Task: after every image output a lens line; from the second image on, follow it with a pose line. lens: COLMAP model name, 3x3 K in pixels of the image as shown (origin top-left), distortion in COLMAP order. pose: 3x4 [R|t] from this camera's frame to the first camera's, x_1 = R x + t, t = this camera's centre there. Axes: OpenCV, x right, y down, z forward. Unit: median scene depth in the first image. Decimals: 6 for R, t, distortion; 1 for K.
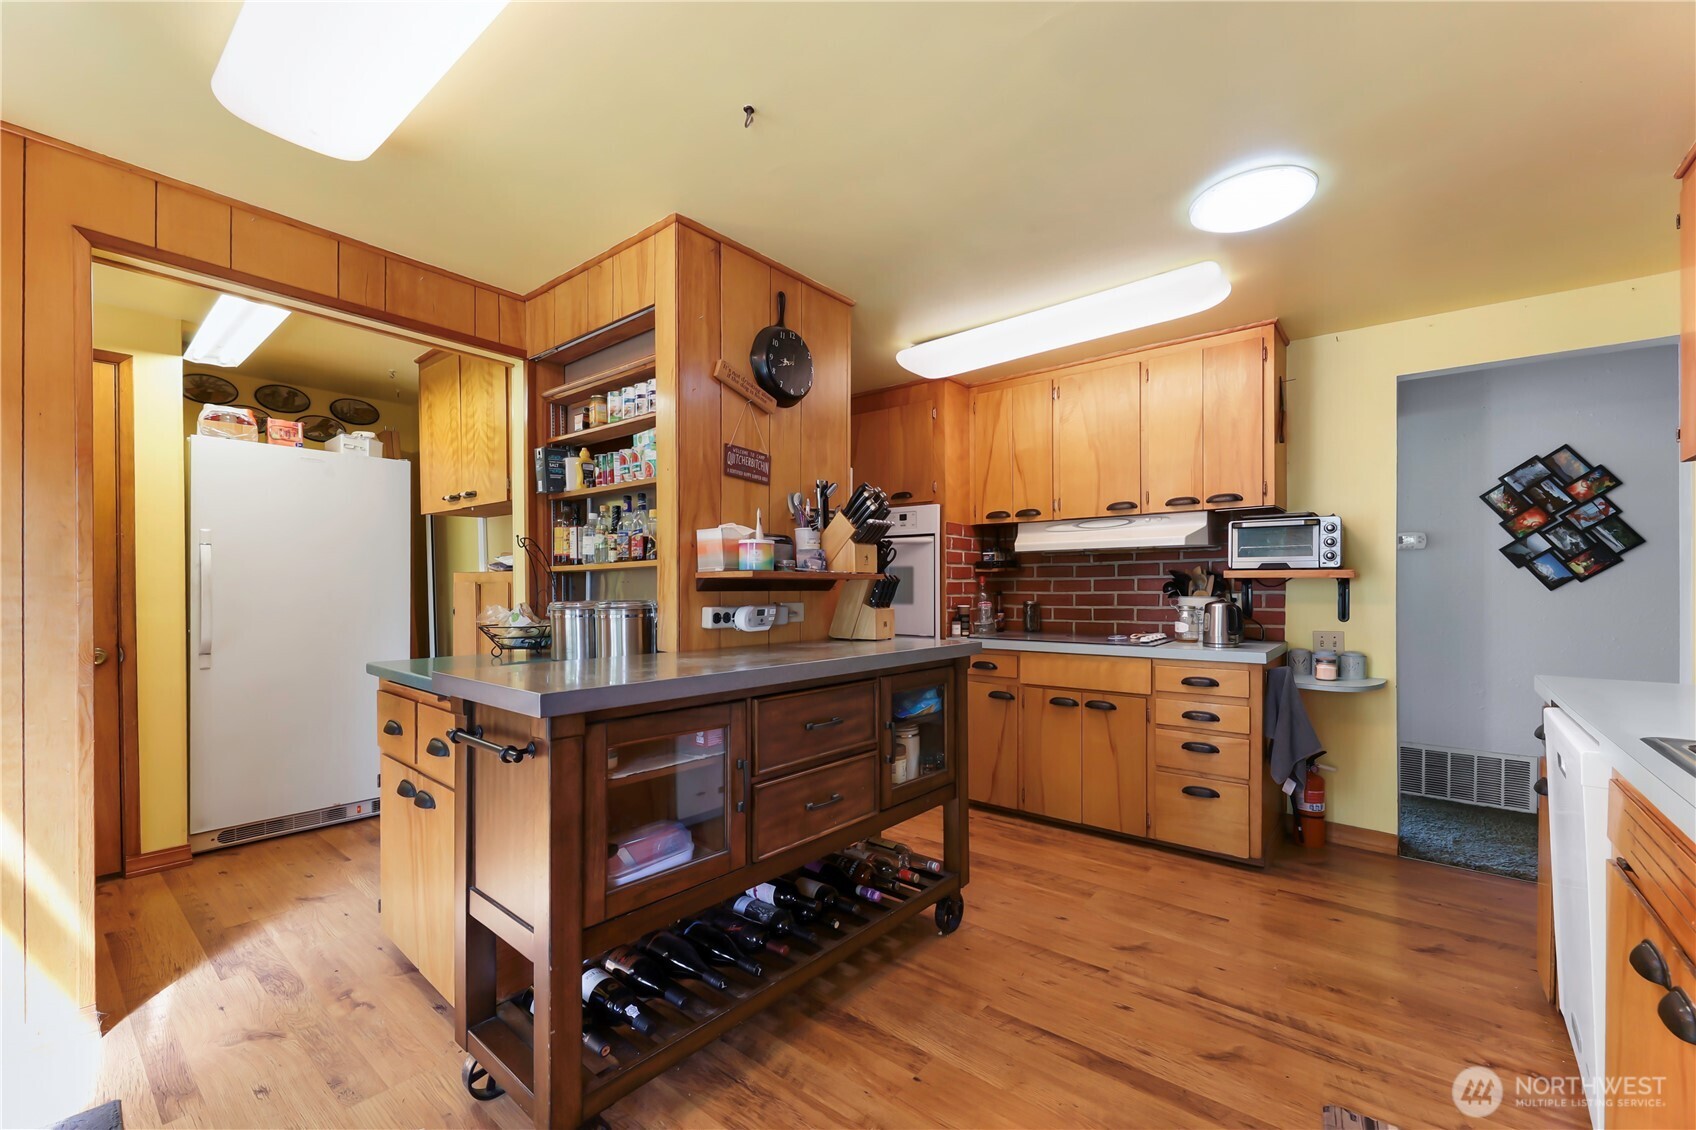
lens RADIAL K [[696.7, 0, 851.9], [0, 696.7, 581.1], [0, 0, 1]] dist [0.001196, 0.000096]
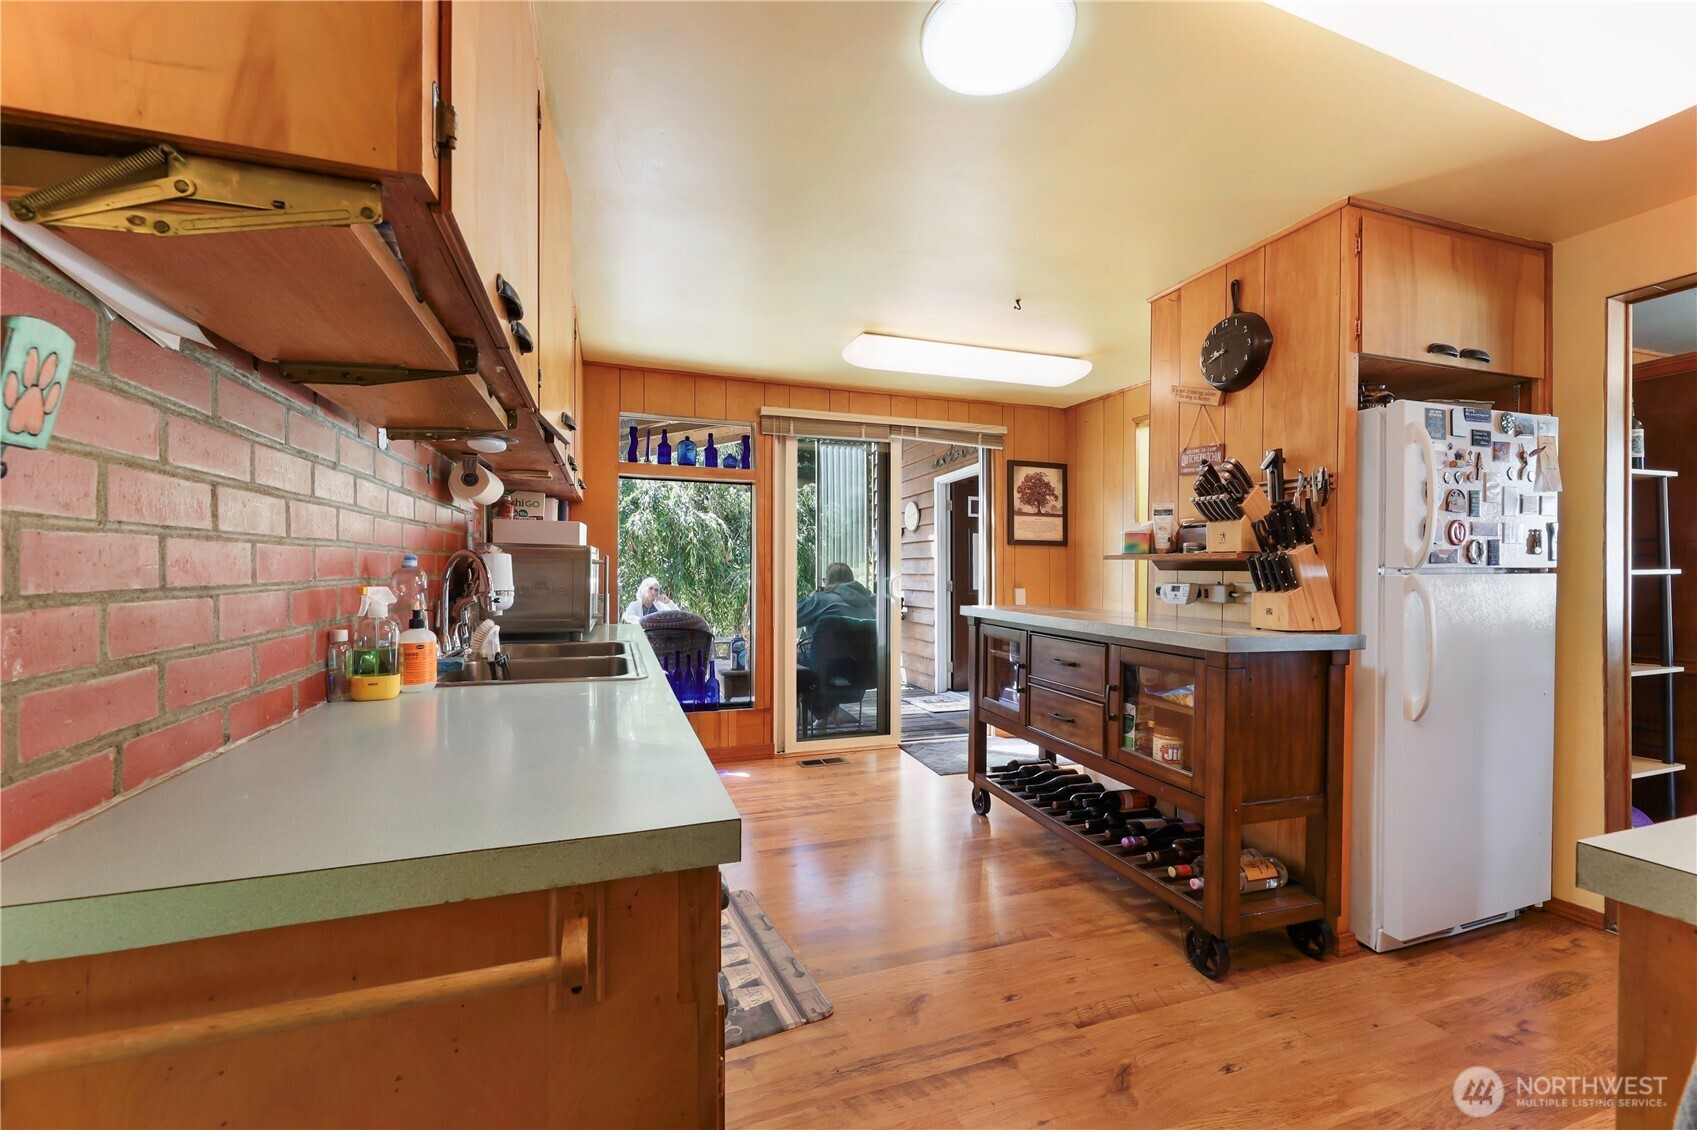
lens RADIAL K [[697.1, 0, 847.6], [0, 697.1, 568.2], [0, 0, 1]] dist [0.001196, 0.000096]
pose [[-0.526663, -0.001653, -0.850073, 1.314674], [-0.002089, 0.999998, -0.000650, 0.013565], [0.850072, 0.001433, -0.526665, 1.296217]]
